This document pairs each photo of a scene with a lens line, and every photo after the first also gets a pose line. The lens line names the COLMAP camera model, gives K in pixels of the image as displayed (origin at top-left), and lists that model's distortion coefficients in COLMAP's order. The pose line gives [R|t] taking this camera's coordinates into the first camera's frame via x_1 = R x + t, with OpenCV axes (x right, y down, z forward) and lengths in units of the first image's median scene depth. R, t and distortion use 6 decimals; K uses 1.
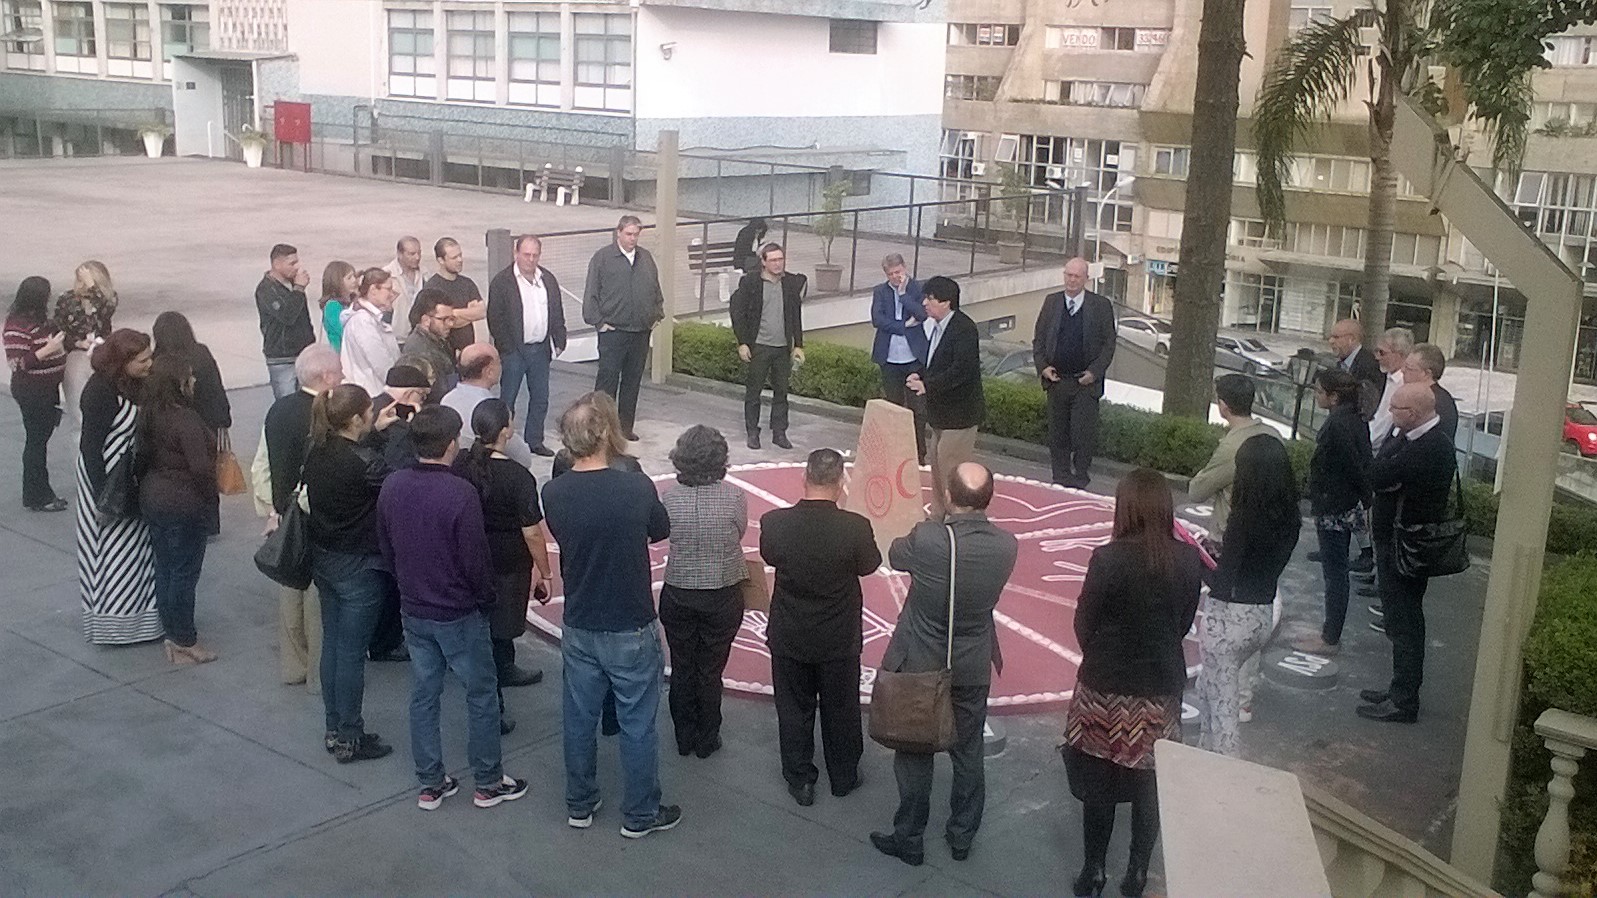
lens RADIAL K [[1581.5, 0, 798.5], [0, 1581.5, 449.0], [0, 0, 1]] dist [0.005183, 0.017288]
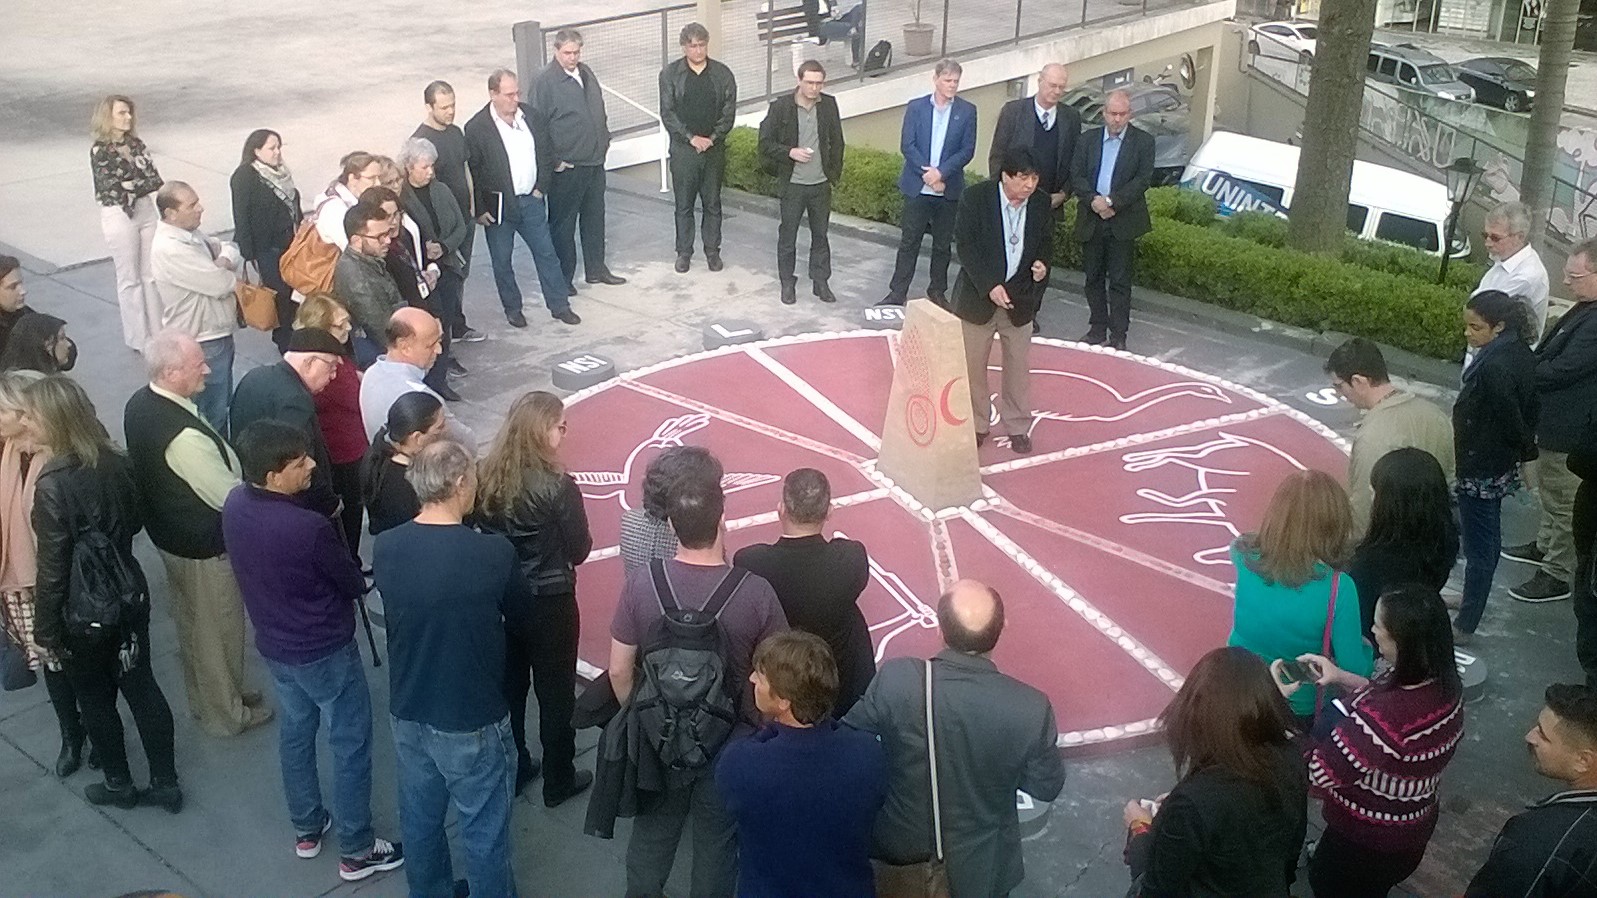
lens RADIAL K [[1581.5, 0, 798.5], [0, 1581.5, 449.0], [0, 0, 1]] dist [0.005183, 0.017288]
pose [[0.996588, -0.008494, -0.082095, 0.038429], [0.023305, 0.983174, 0.181181, -0.074708], [0.079175, -0.182477, 0.980017, 0.130537]]
